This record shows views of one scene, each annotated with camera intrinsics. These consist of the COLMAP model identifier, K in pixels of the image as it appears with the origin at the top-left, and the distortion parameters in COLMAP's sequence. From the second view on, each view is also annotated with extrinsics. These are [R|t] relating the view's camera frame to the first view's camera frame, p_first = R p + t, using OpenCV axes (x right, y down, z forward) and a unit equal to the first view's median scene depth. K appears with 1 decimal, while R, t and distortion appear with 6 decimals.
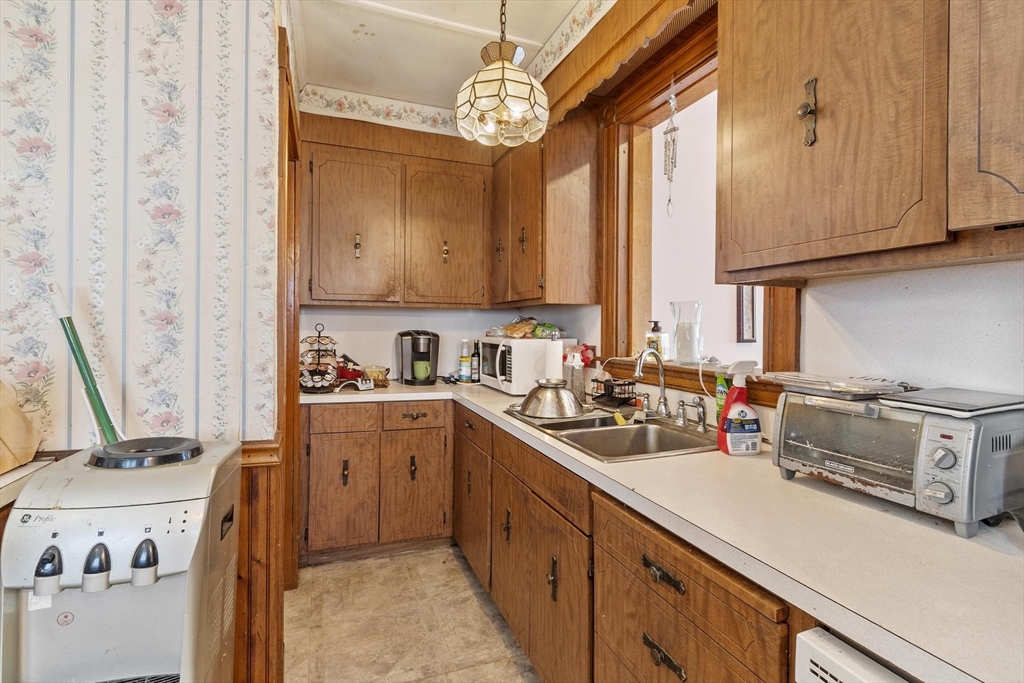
lens RADIAL K [[488.3, 0, 511.9], [0, 488.3, 332.0], [0, 0, 1]] dist [-0.001026, -0.000612]
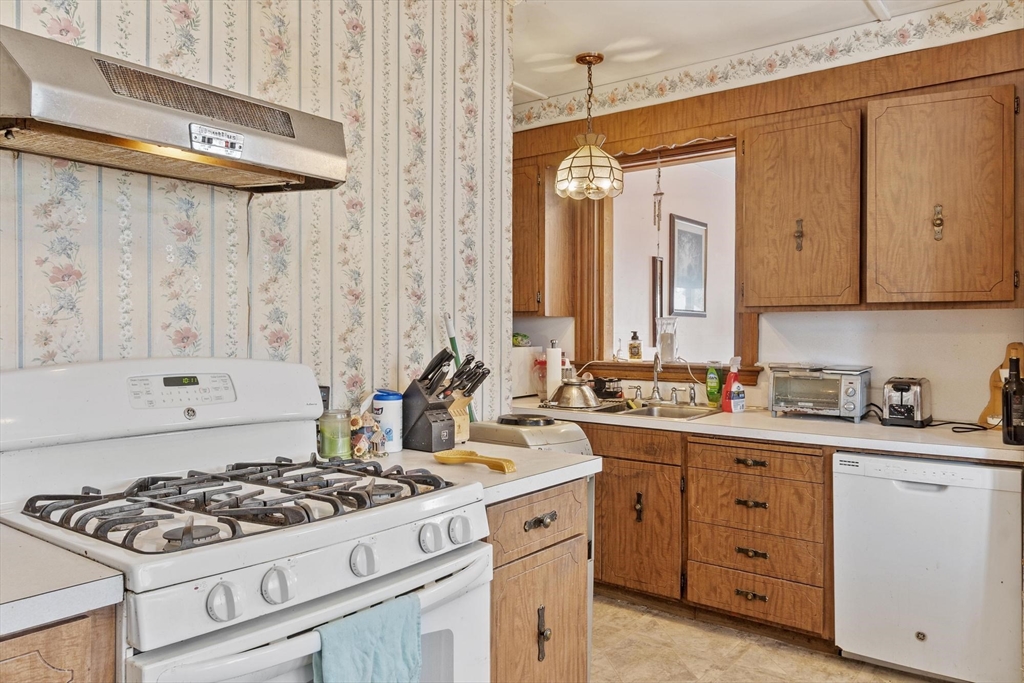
lens RADIAL K [[743.6, 0, 509.6], [0, 743.6, 342.5], [0, 0, 1]] dist [0.002203, 0.001278]
pose [[0.851836, -0.014126, 0.523618, -2.008617], [0.010300, 0.999895, 0.010219, -0.031754], [-0.523707, -0.003311, 0.851892, -1.010935]]
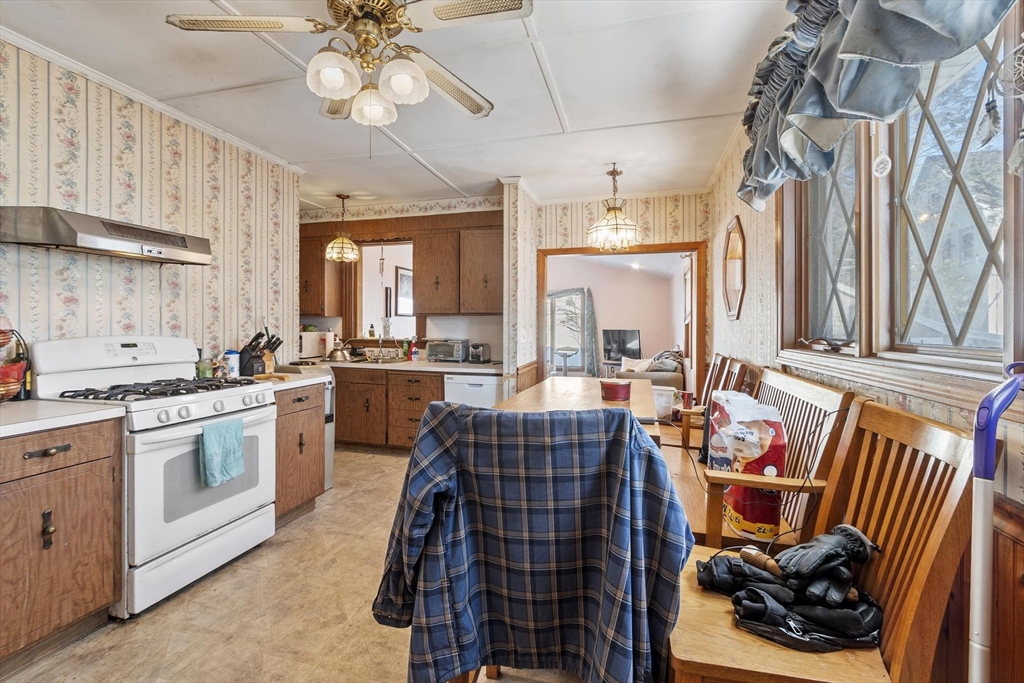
lens RADIAL K [[453.9, 0, 511.5], [0, 453.9, 329.1], [0, 0, 1]] dist [-0.000269, -0.000182]
pose [[0.598469, -0.013950, 0.801025, -2.451445], [0.007898, 0.999903, 0.011512, -0.034110], [-0.801107, -0.000563, 0.598521, -2.196159]]
